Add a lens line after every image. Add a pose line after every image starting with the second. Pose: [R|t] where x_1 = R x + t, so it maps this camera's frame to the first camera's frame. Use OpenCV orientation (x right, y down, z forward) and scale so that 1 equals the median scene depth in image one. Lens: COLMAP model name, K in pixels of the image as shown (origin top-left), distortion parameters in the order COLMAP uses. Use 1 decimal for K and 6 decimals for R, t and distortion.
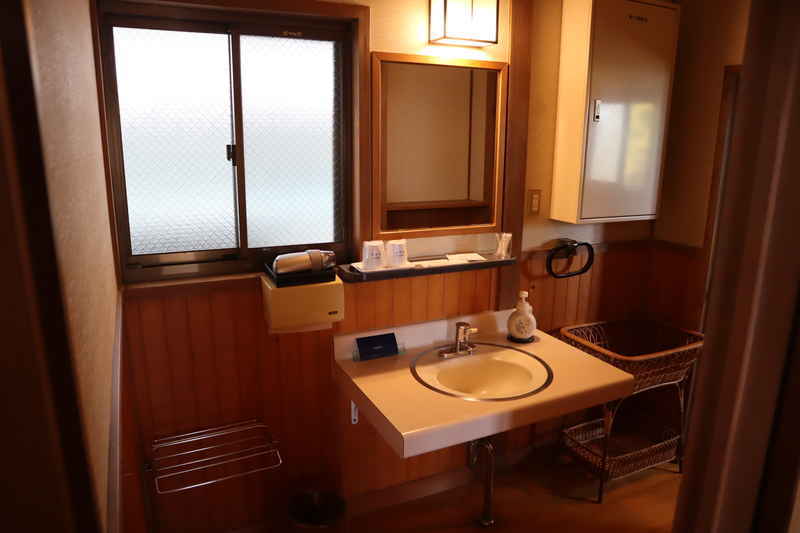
lens RADIAL K [[560.5, 0, 400.6], [0, 560.5, 269.0], [0, 0, 1]] dist [-0.113767, 0.064640]
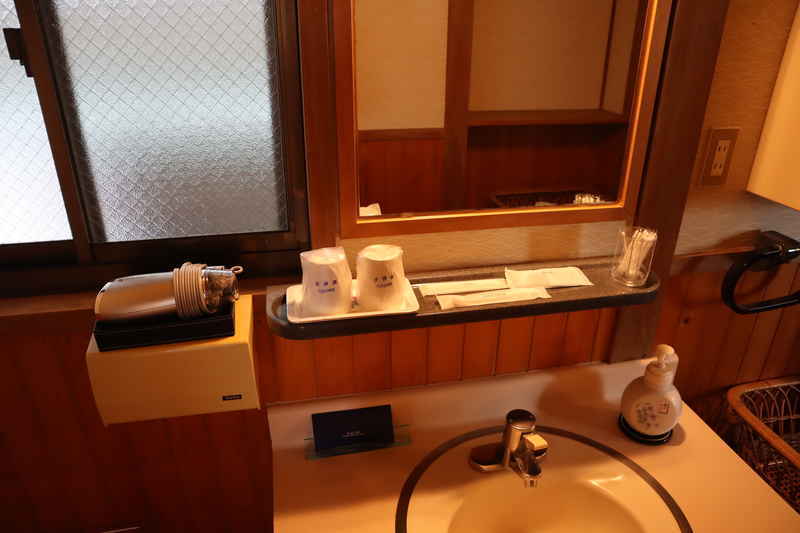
lens RADIAL K [[560.5, 0, 397.5], [0, 560.5, 263.3], [0, 0, 1]] dist [-0.113767, 0.064640]
pose [[0.968348, 0.098203, -0.229473, 0.097244], [-0.050517, 0.977433, 0.205115, -0.117361], [0.244437, -0.187030, 0.951457, 0.506890]]
